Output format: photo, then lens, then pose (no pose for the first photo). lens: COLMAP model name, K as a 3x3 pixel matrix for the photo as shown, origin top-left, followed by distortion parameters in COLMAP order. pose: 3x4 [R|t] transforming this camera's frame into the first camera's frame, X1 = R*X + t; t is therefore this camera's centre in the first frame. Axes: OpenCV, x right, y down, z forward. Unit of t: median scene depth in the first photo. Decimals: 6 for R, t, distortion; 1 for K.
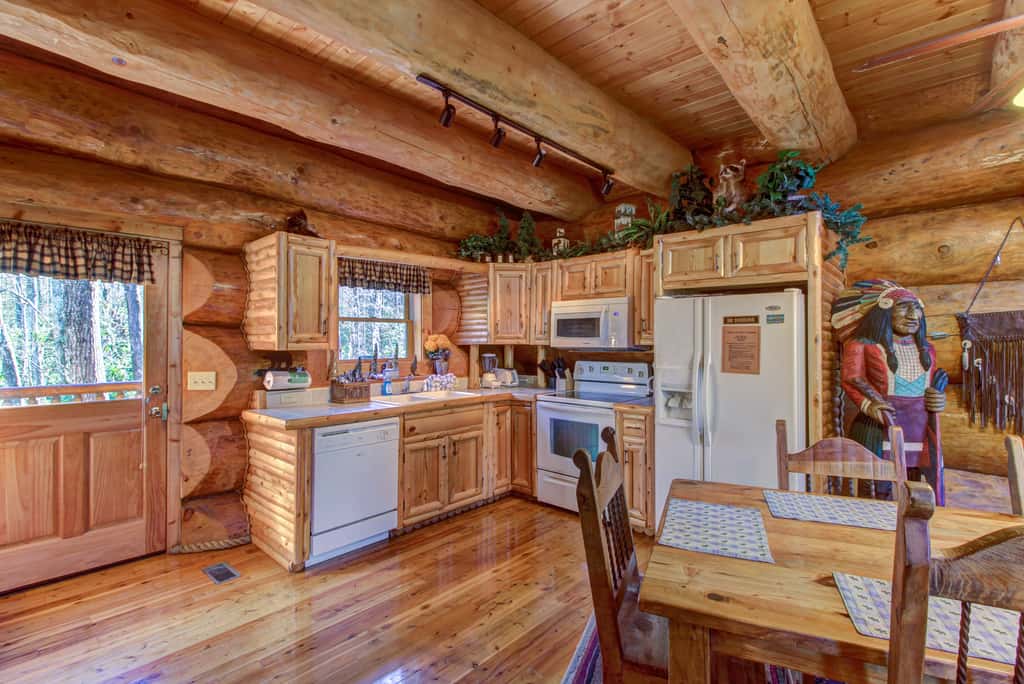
lens RADIAL K [[481.3, 0, 494.4], [0, 481.3, 335.0], [0, 0, 1]] dist [0.015813, -0.000716]
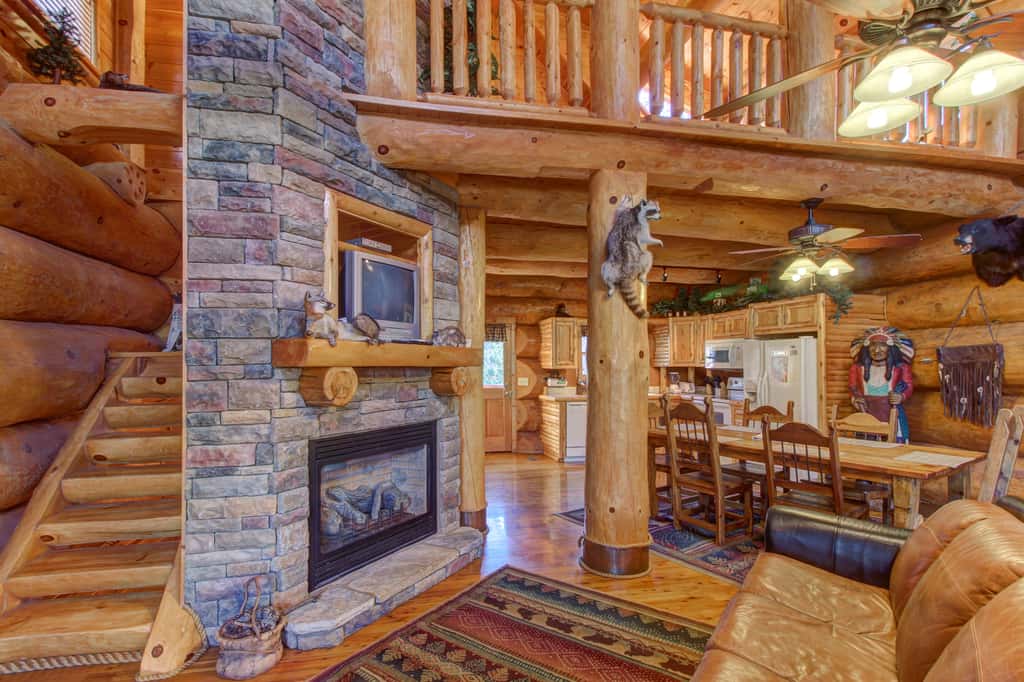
lens RADIAL K [[481.3, 0, 486.3], [0, 481.3, 363.6], [0, 0, 1]] dist [0.015813, -0.000716]
pose [[0.832912, -0.002722, -0.553398, 0.518973], [0.009065, 0.999921, 0.008725, -0.014804], [0.553331, -0.012284, 0.832871, -1.007950]]
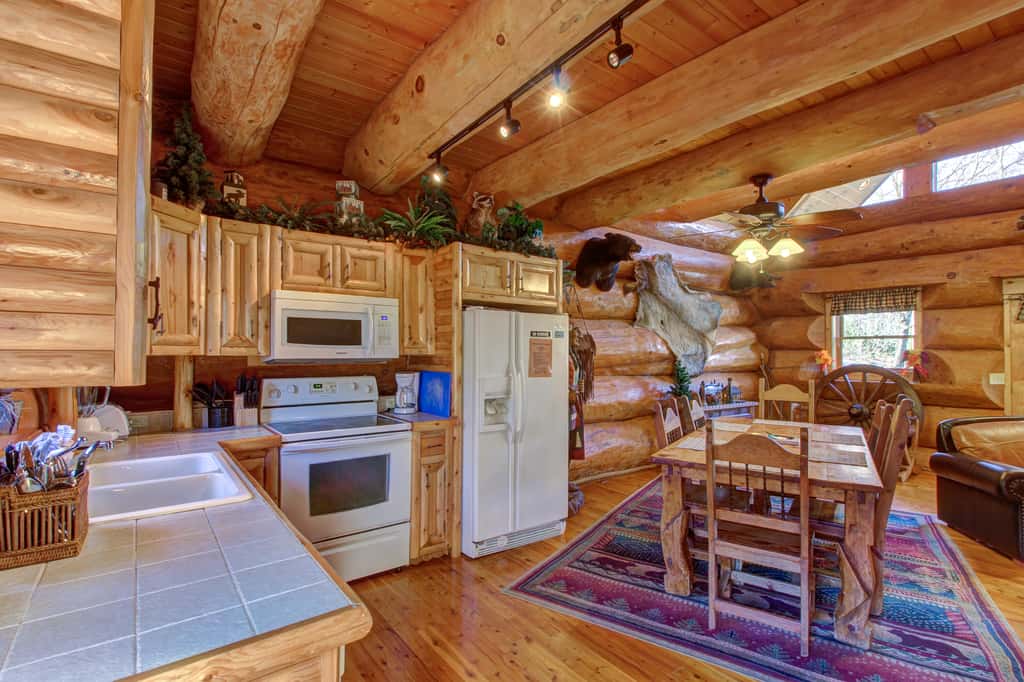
lens RADIAL K [[481.3, 0, 513.5], [0, 481.3, 348.4], [0, 0, 1]] dist [0.015813, -0.000716]
pose [[0.144058, 0.012939, 0.989485, -0.613607], [-0.014499, 0.999835, -0.010963, 0.017459], [-0.989463, -0.012767, 0.144222, 0.755620]]
